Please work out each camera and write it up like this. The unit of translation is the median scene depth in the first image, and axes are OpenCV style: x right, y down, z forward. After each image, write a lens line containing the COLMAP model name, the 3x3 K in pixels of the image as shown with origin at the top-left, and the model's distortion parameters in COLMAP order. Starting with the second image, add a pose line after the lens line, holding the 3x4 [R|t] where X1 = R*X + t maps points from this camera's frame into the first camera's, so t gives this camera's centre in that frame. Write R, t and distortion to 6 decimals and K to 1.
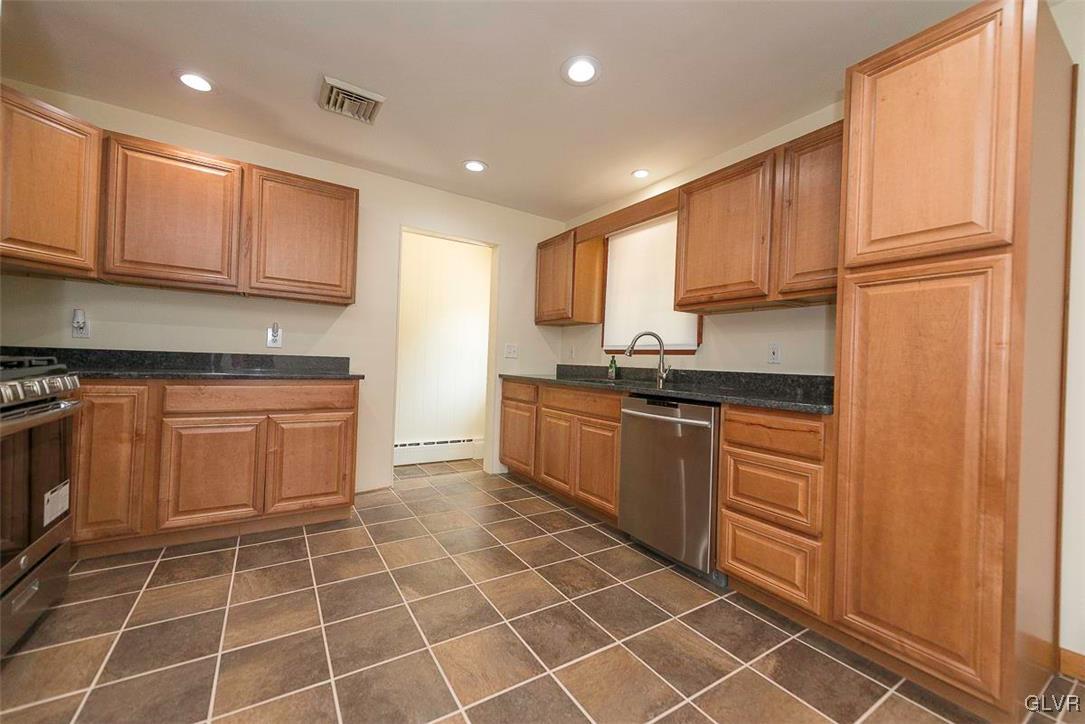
lens RADIAL K [[423.5, 0, 542.5], [0, 423.5, 362.0], [0, 0, 1]] dist [0.000949, 0.000141]
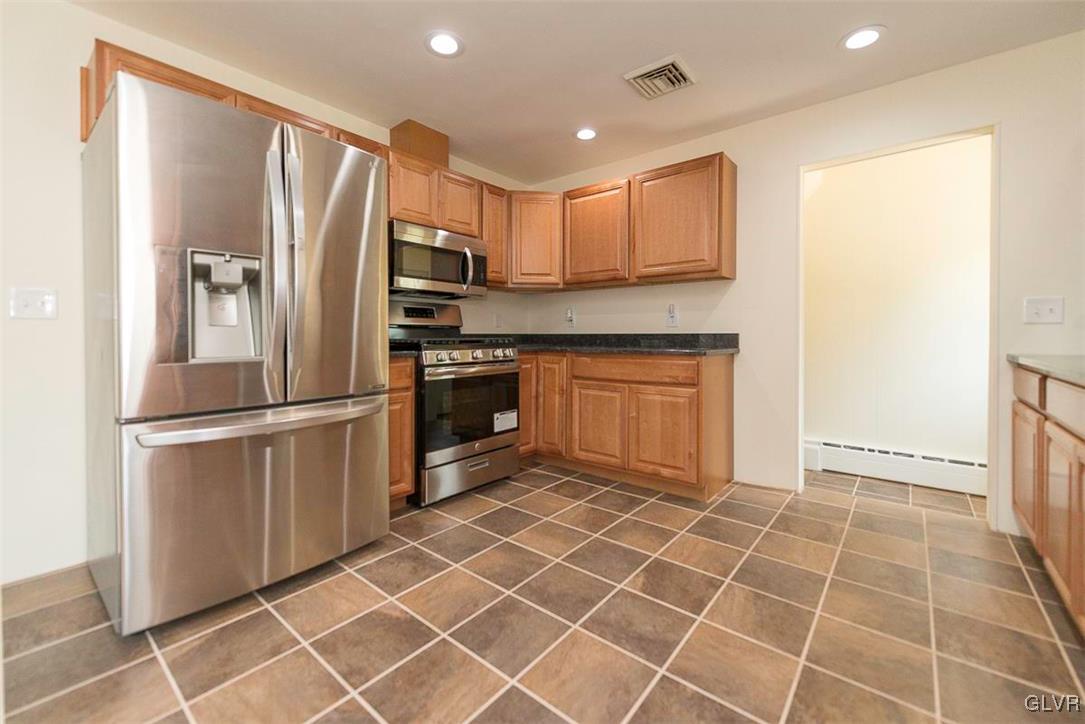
lens RADIAL K [[444.8, 0, 542.0], [0, 444.8, 338.7], [0, 0, 1]] dist [0.001474, -0.000110]
pose [[0.301880, -0.026570, -0.952976, 0.455947], [0.011663, 0.999640, -0.024177, 0.026796], [0.953275, -0.003816, 0.302081, 0.409403]]
